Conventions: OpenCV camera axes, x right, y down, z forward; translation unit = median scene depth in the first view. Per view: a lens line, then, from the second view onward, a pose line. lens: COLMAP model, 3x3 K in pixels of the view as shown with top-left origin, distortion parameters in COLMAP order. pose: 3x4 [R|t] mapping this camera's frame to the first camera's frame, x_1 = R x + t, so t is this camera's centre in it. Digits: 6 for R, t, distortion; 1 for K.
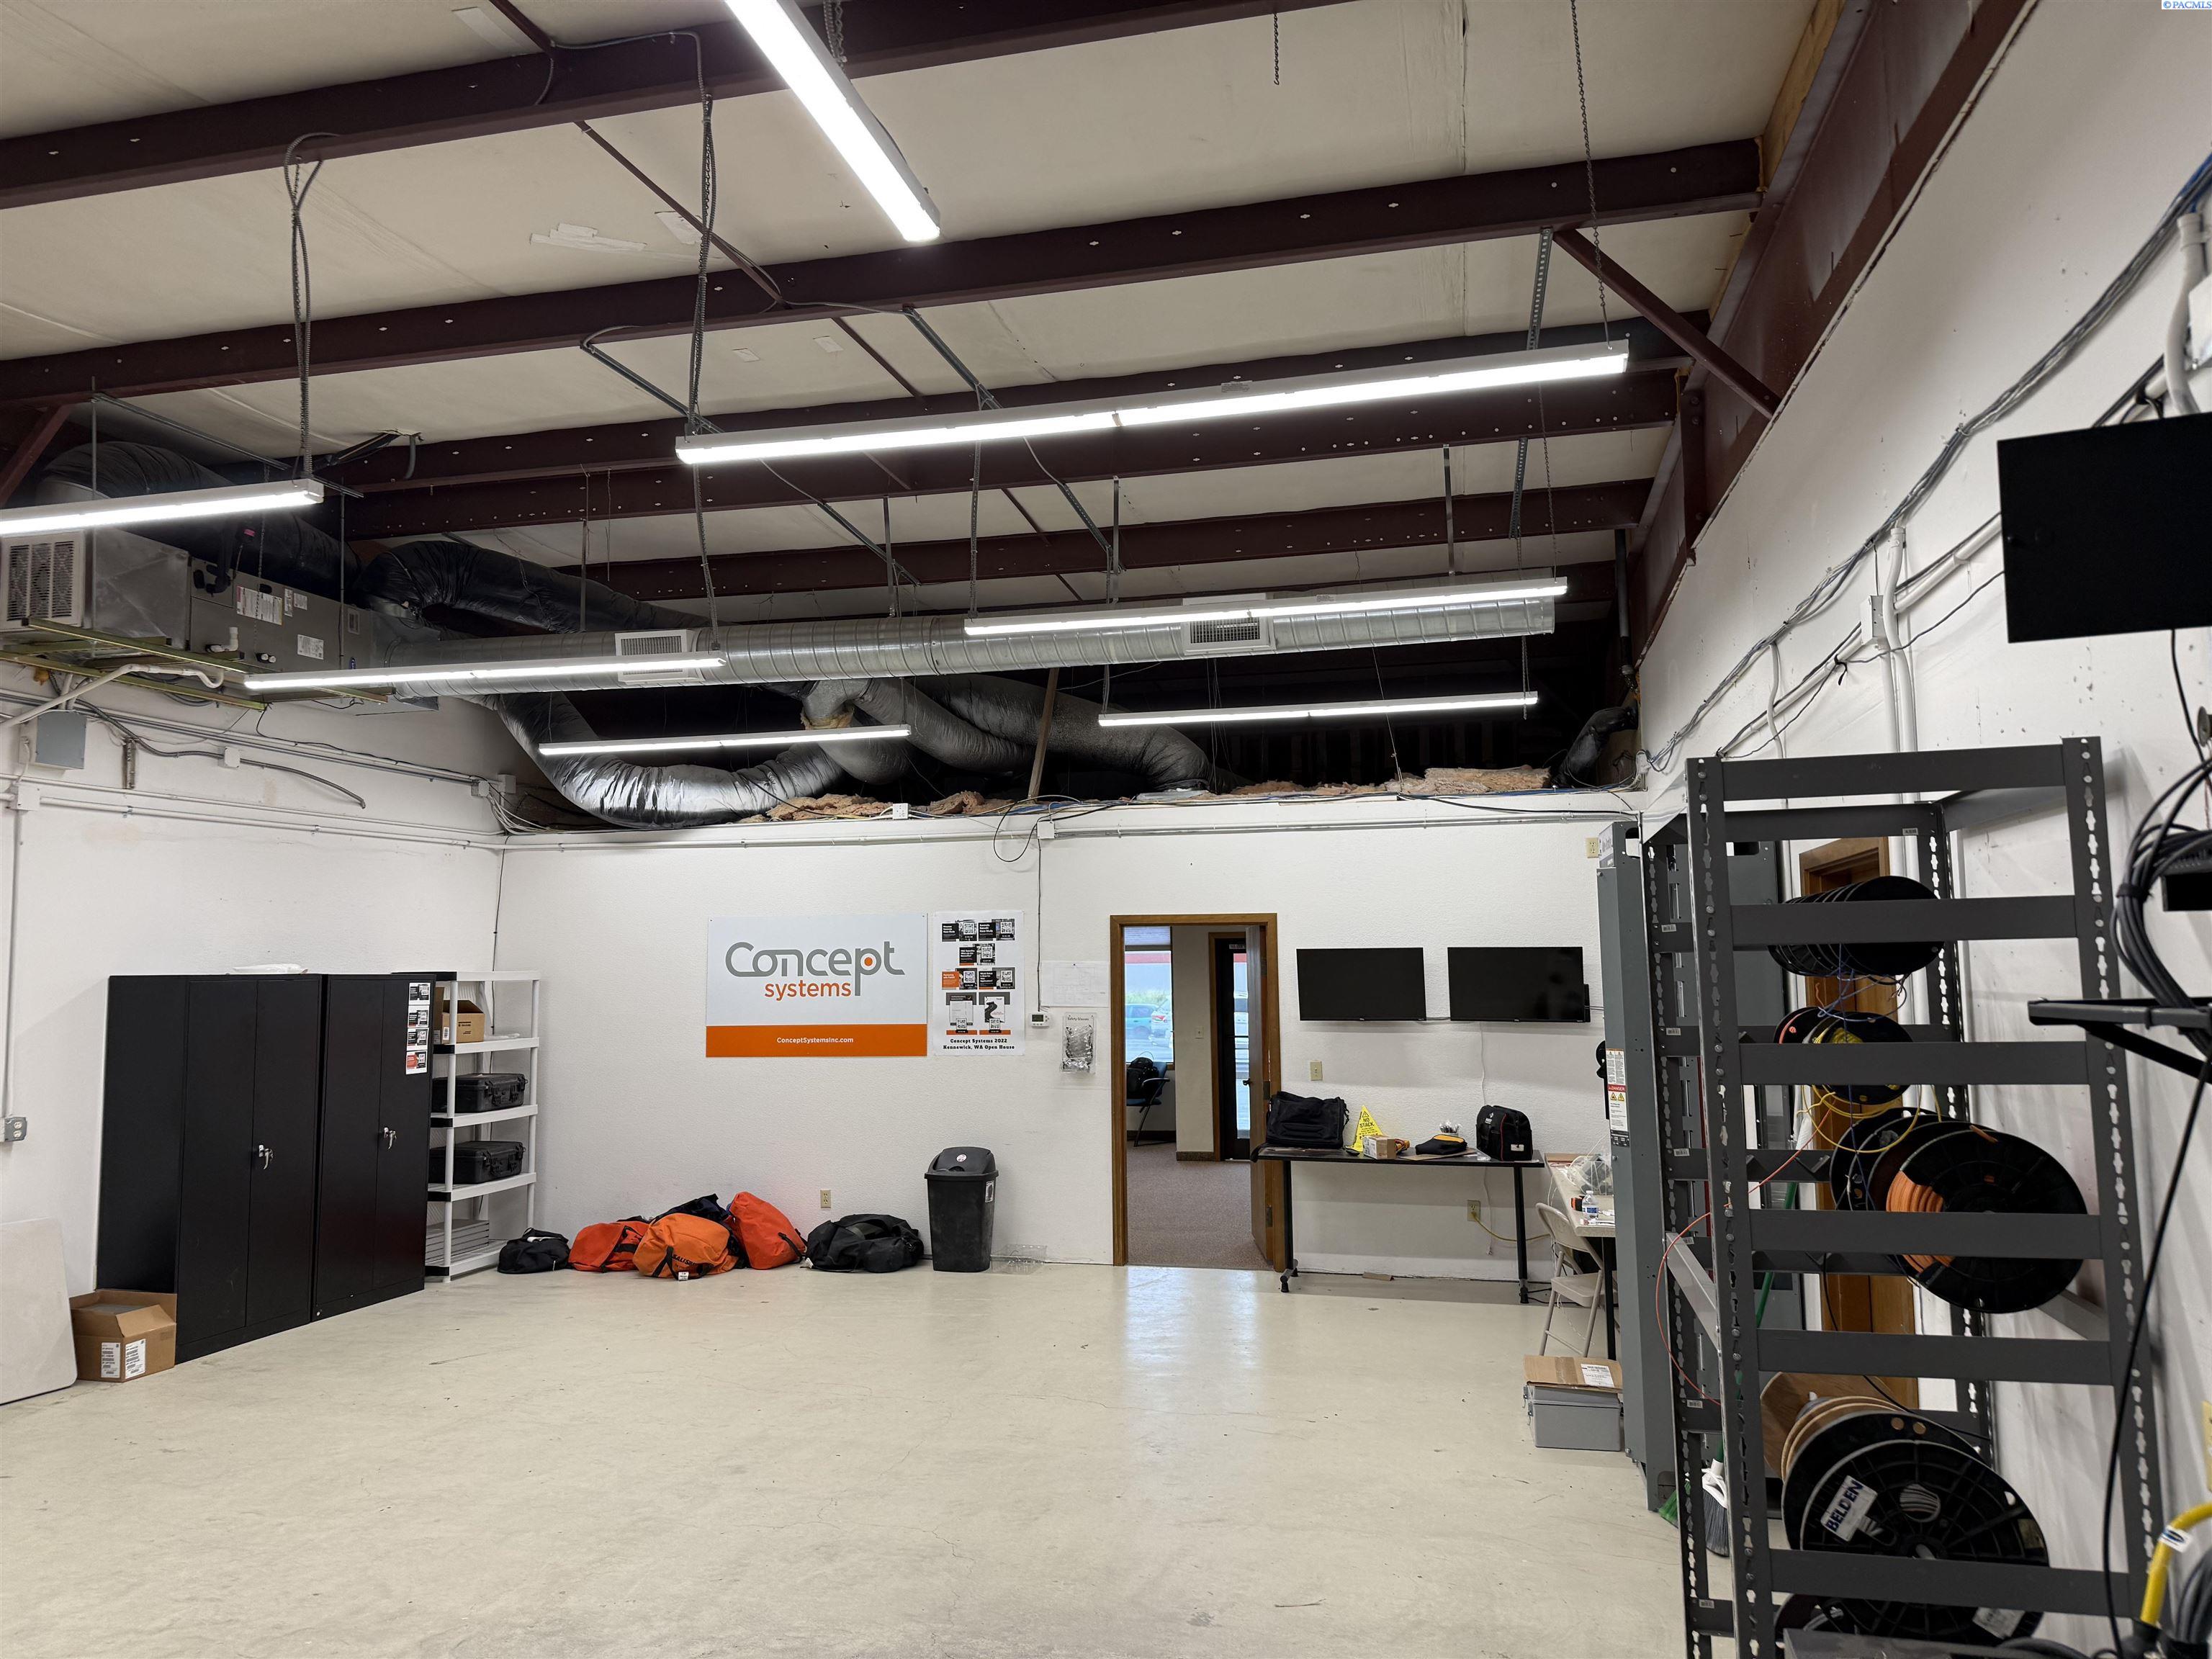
lens RADIAL K [[1566.1, 0, 1106.5], [0, 1566.1, 800.8], [0, 0, 1]] dist [0.047994, -0.000957]
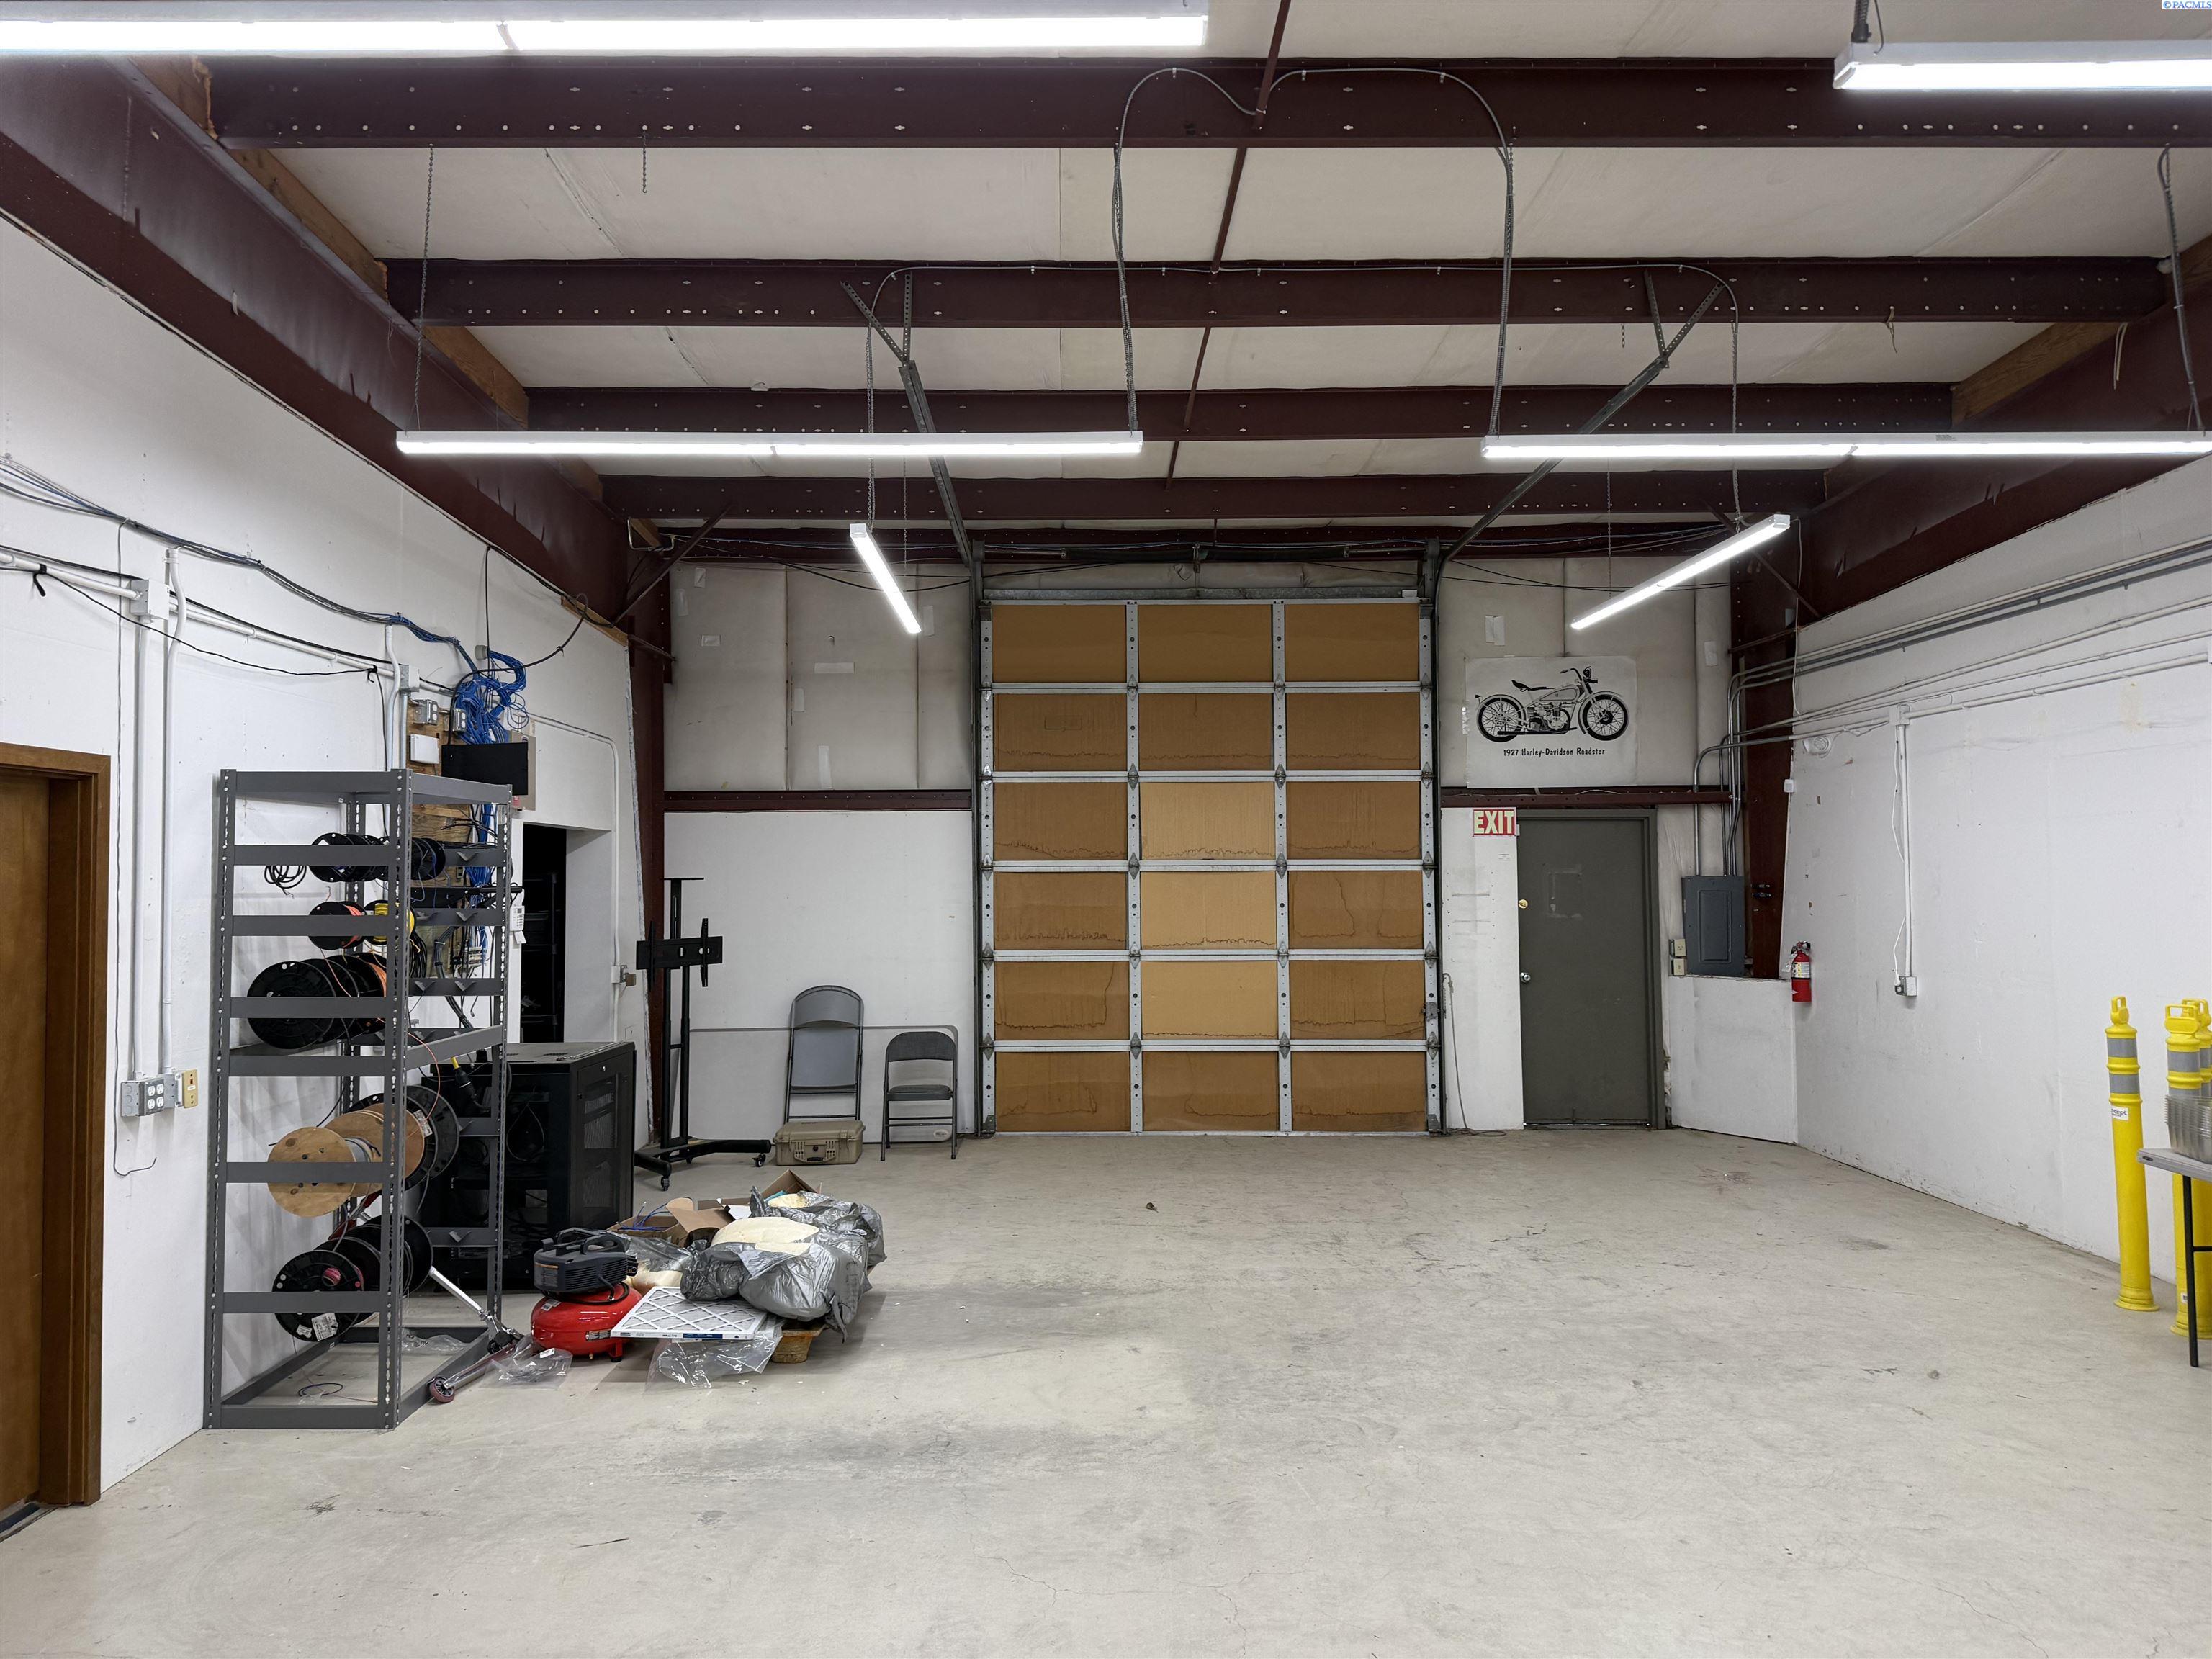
lens RADIAL K [[1565.6, 0, 1106.0], [0, 1565.6, 829.5], [0, 0, 1]] dist [-0.001338, -0.001743]
pose [[-0.967542, 0.004520, -0.252671, 0.064175], [0.040417, 0.989738, -0.137062, 0.225978], [0.249458, -0.142825, -0.957795, 2.005501]]
